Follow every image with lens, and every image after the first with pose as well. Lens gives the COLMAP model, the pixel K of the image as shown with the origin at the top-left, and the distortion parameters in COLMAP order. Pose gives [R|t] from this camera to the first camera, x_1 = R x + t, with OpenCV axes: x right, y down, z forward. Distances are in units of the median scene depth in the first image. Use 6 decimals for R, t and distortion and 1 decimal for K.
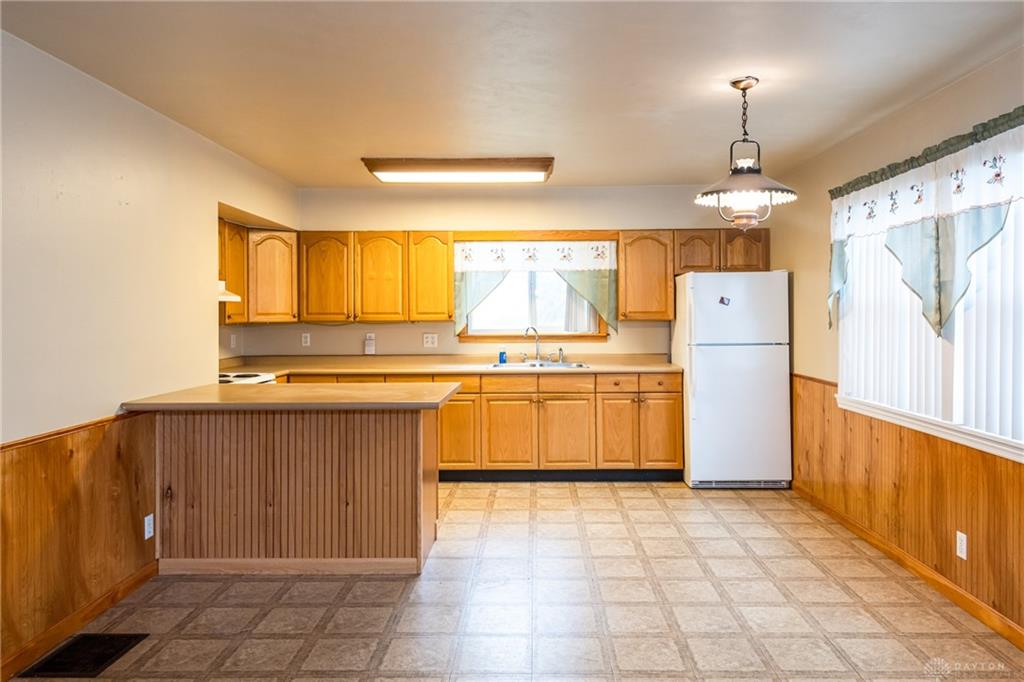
lens RADIAL K [[671.4, 0, 514.5], [0, 671.4, 304.8], [0, 0, 1]] dist [0.041394, -0.055751]
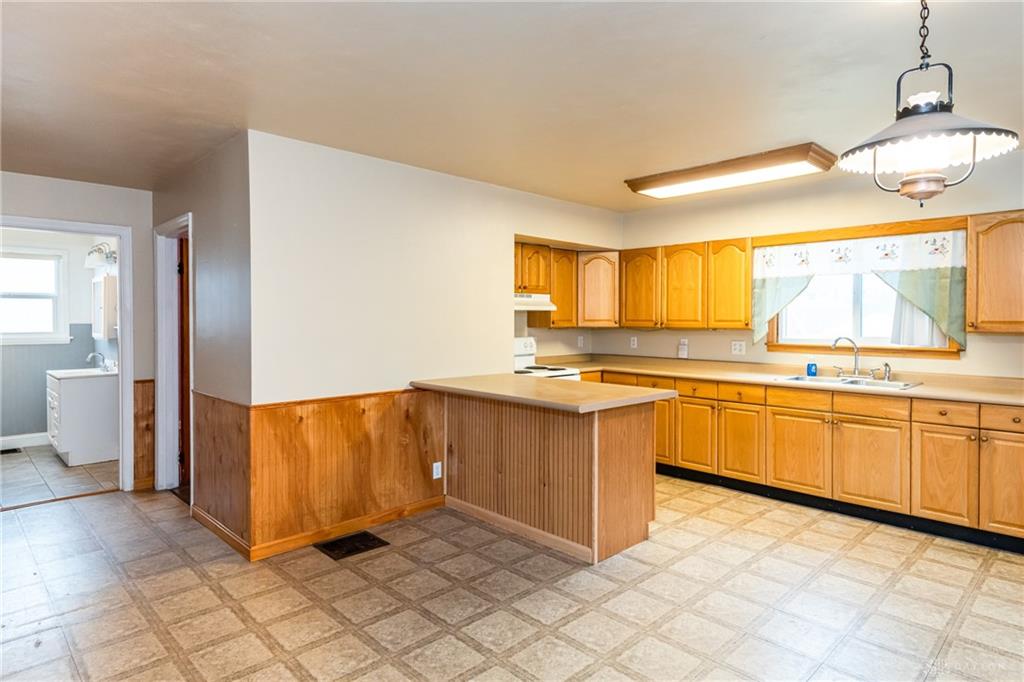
lens RADIAL K [[557.6, 0, 511.8], [0, 557.6, 323.0], [0, 0, 1]] dist [0.005907, -0.000940]
pose [[0.711215, 0.011474, -0.702881, 0.251521], [0.002317, 0.999823, 0.018666, -0.000953], [0.702971, -0.014904, 0.711062, 0.186180]]
